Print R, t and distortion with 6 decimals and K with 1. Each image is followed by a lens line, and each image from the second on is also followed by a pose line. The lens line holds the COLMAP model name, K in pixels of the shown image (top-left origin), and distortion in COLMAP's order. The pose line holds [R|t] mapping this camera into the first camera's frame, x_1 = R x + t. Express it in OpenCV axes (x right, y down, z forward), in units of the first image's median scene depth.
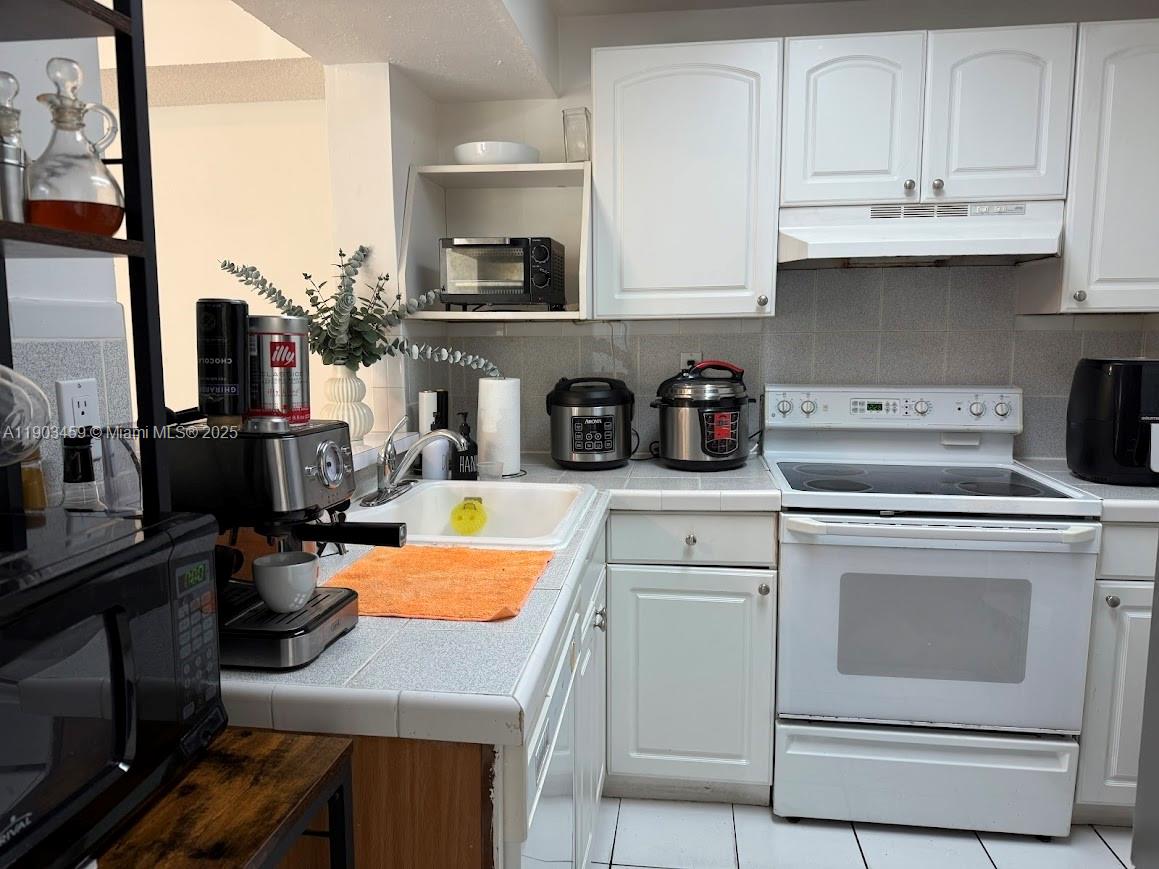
lens RADIAL K [[830.9, 0, 579.5], [0, 830.9, 434.5], [0, 0, 1]] dist [0.003670, -0.000372]
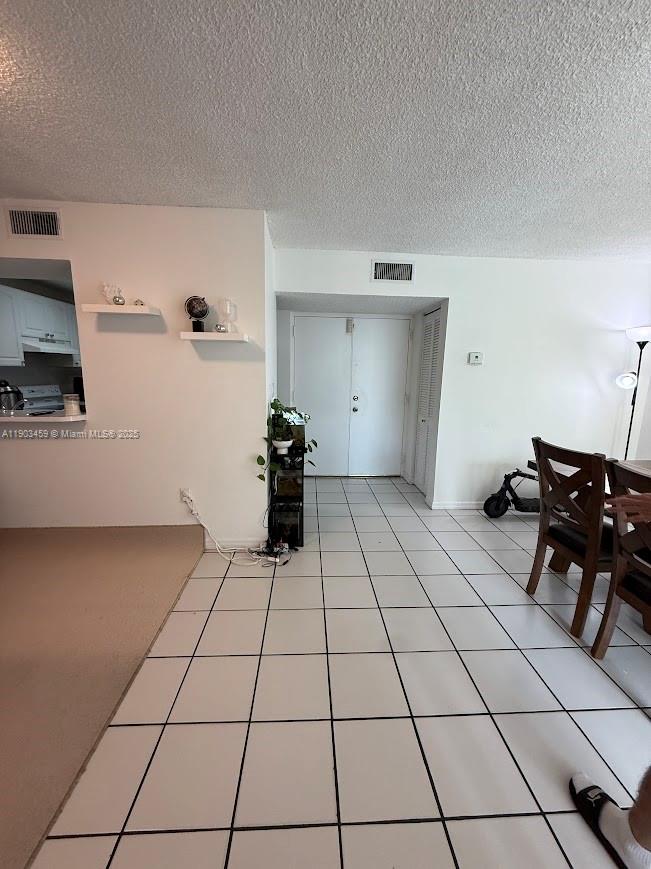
lens RADIAL K [[346.6, 0, 325.0], [0, 346.6, 425.5], [0, 0, 1]] dist [0.000018, -0.000037]
pose [[-0.194899, -0.147594, 0.969655, -1.526546], [0.105522, 0.979720, 0.170335, -0.012381], [-0.975131, 0.135518, -0.175372, 0.042030]]
